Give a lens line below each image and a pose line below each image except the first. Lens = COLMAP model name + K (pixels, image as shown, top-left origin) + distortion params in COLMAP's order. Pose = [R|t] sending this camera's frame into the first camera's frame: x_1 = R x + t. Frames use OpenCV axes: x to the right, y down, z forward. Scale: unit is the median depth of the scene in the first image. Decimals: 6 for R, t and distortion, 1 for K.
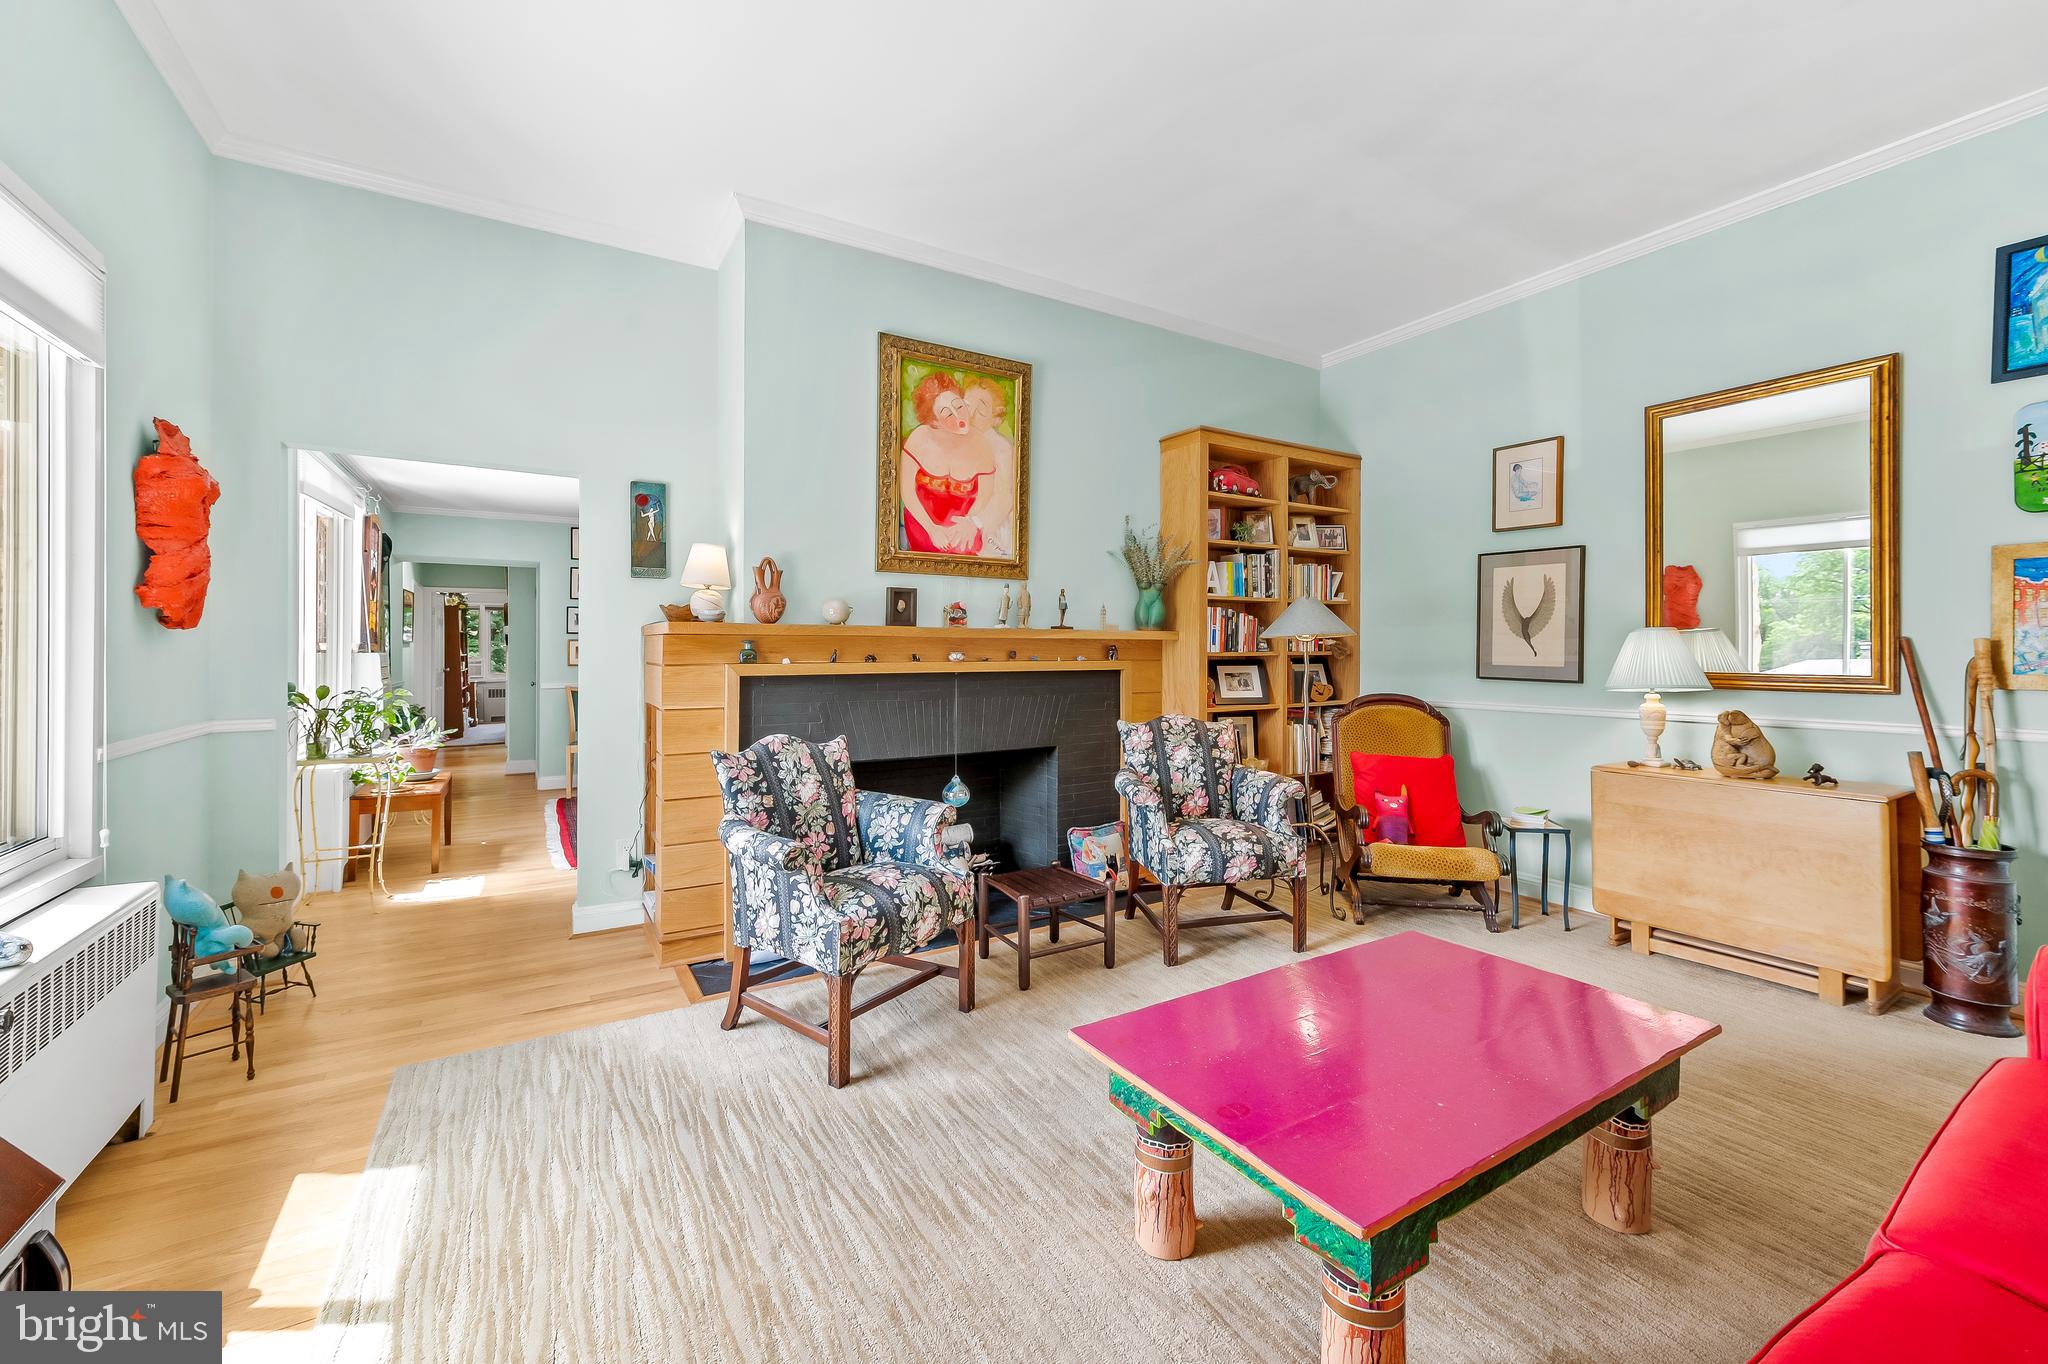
lens RADIAL K [[829.6, 0, 1045.2], [0, 829.6, 654.1], [0, 0, 1]] dist [-0.000629, 0.000290]
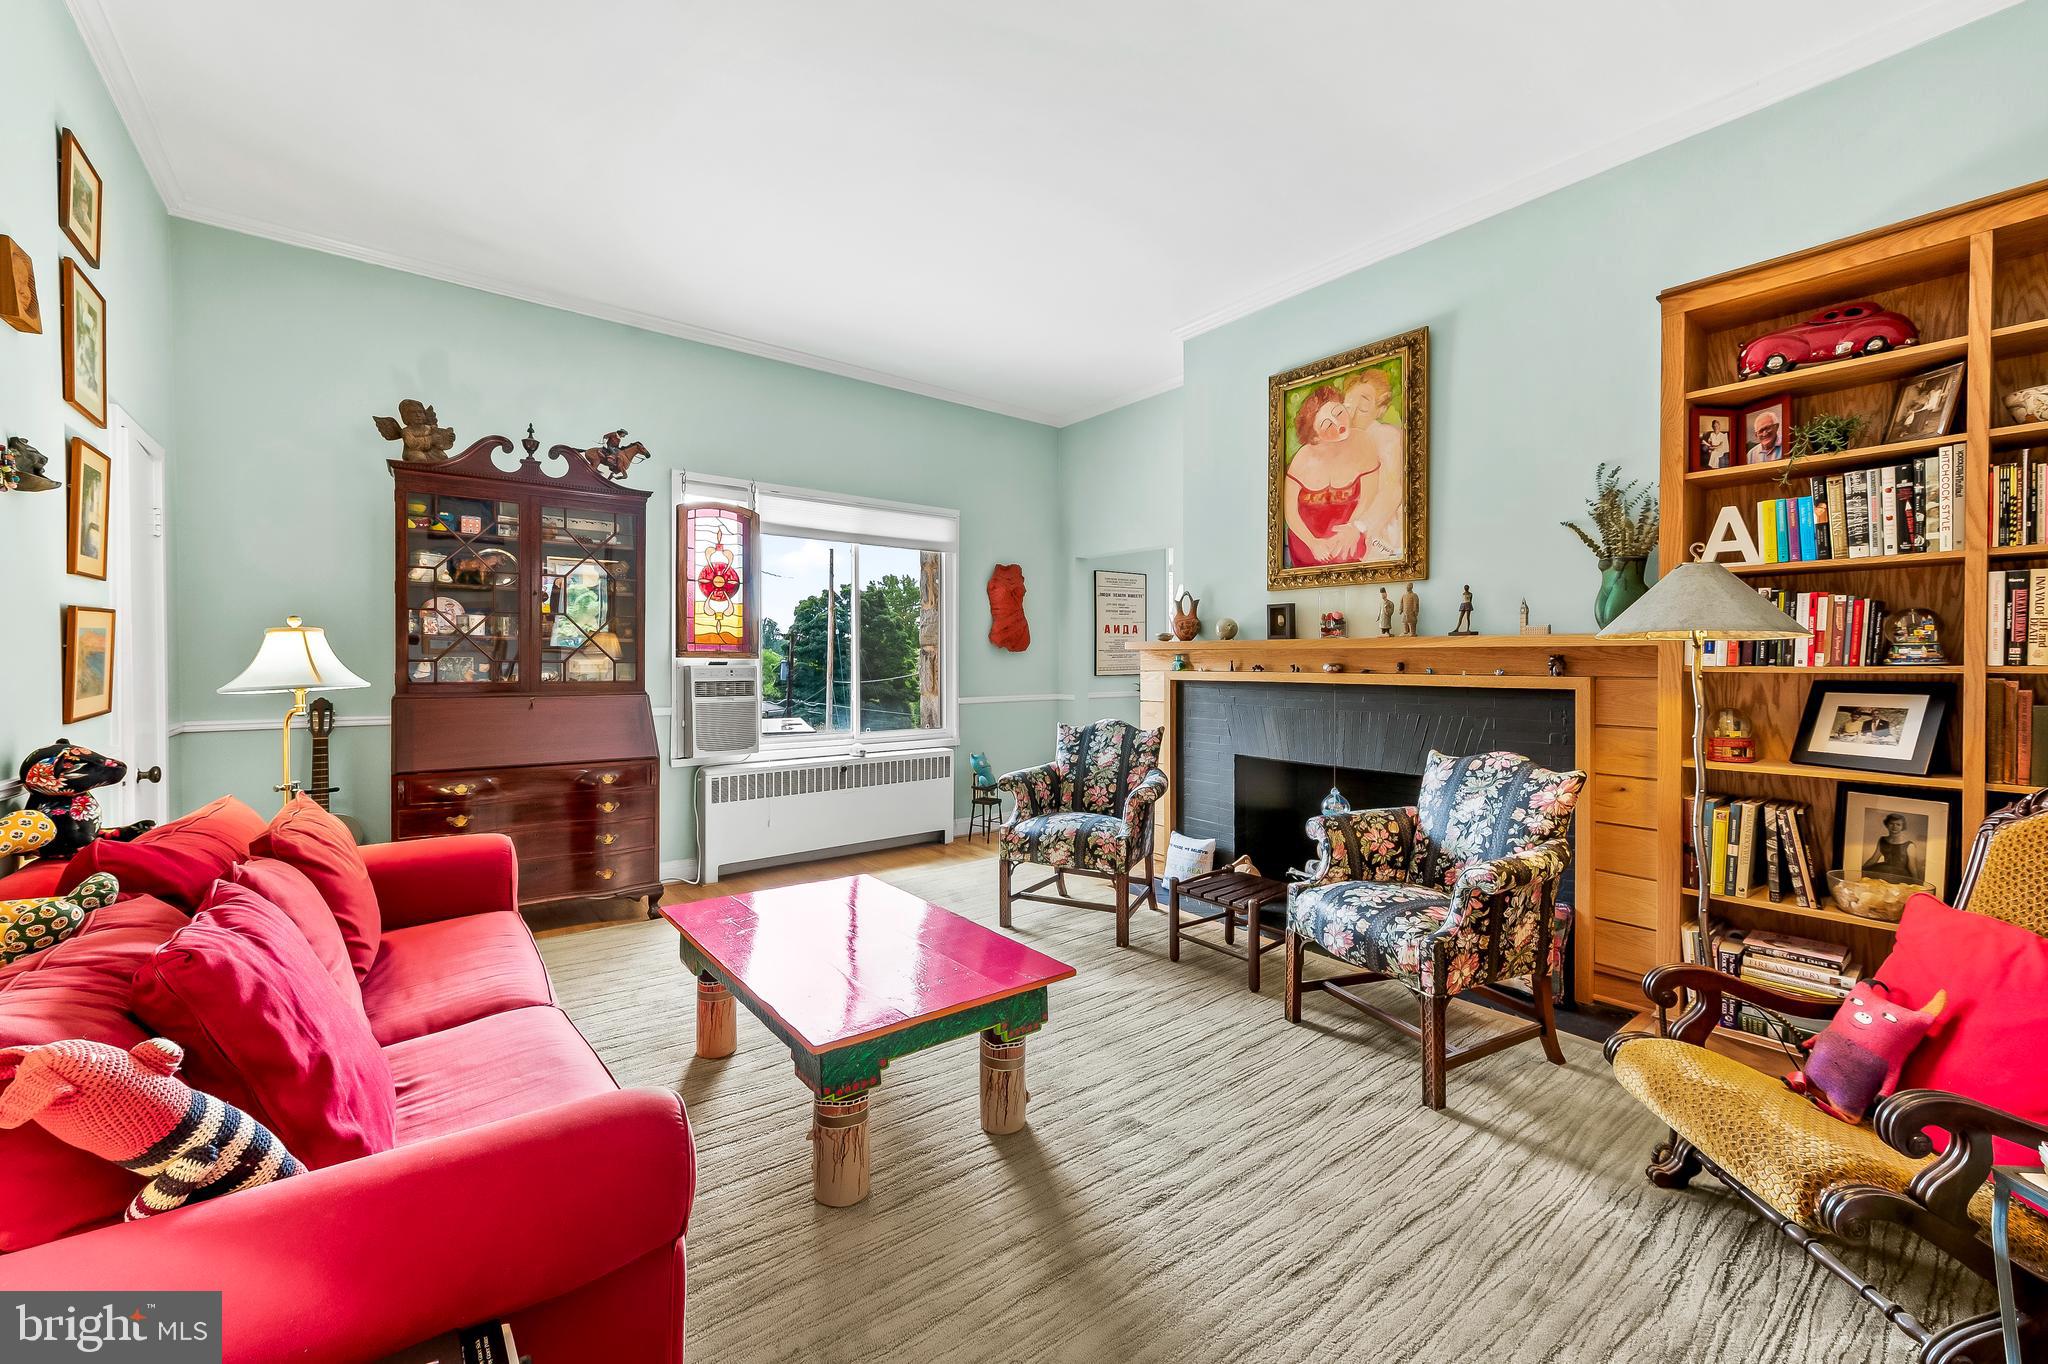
lens RADIAL K [[829.6, 0, 1027.6], [0, 829.6, 666.2], [0, 0, 1]] dist [-0.000629, 0.000290]
pose [[0.098148, 0.006676, -0.995149, 0.842247], [-0.008597, 0.999946, 0.005860, -0.001456], [0.995135, 0.007981, 0.098201, 0.540536]]
